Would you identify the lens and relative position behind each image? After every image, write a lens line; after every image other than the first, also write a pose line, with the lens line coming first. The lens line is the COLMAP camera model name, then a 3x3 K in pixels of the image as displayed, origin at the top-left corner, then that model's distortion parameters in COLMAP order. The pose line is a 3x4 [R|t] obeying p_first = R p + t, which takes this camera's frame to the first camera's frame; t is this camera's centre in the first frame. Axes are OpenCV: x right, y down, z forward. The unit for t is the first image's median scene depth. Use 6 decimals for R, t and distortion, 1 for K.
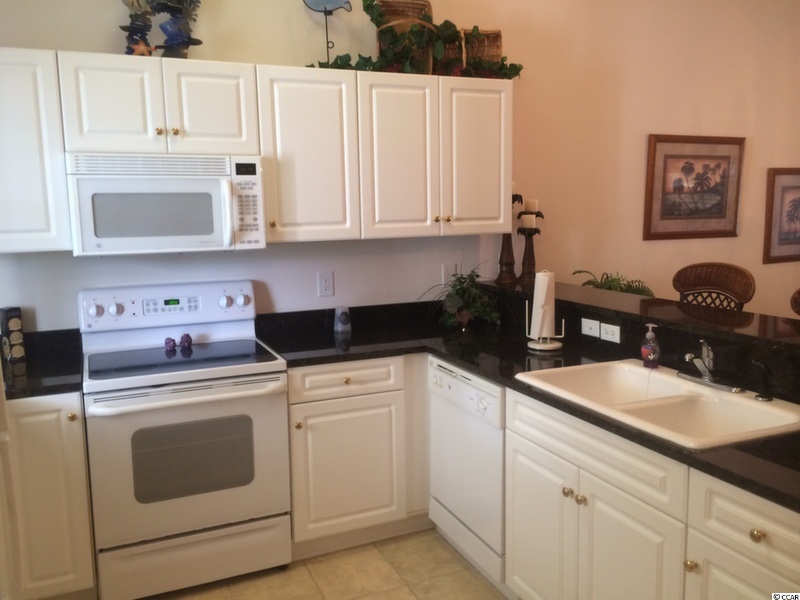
lens RADIAL K [[688.0, 0, 401.6], [0, 688.0, 302.3], [0, 0, 1]] dist [0.044722, -0.050808]
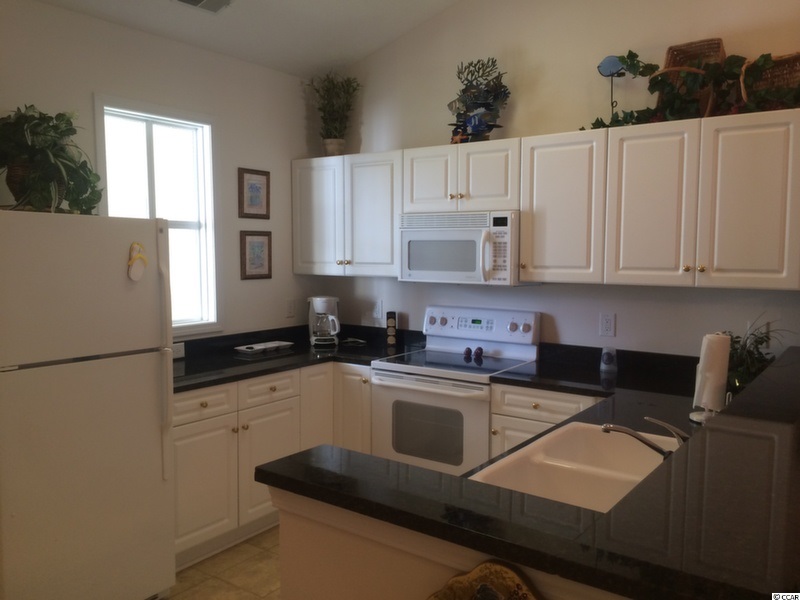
lens RADIAL K [[688.0, 0, 400.1], [0, 688.0, 301.3], [0, 0, 1]] dist [0.044722, -0.050808]
pose [[0.500333, 0.087255, -0.861425, 0.736151], [-0.134107, 0.990712, 0.022458, -0.049480], [0.855384, 0.104287, 0.507388, 0.207695]]
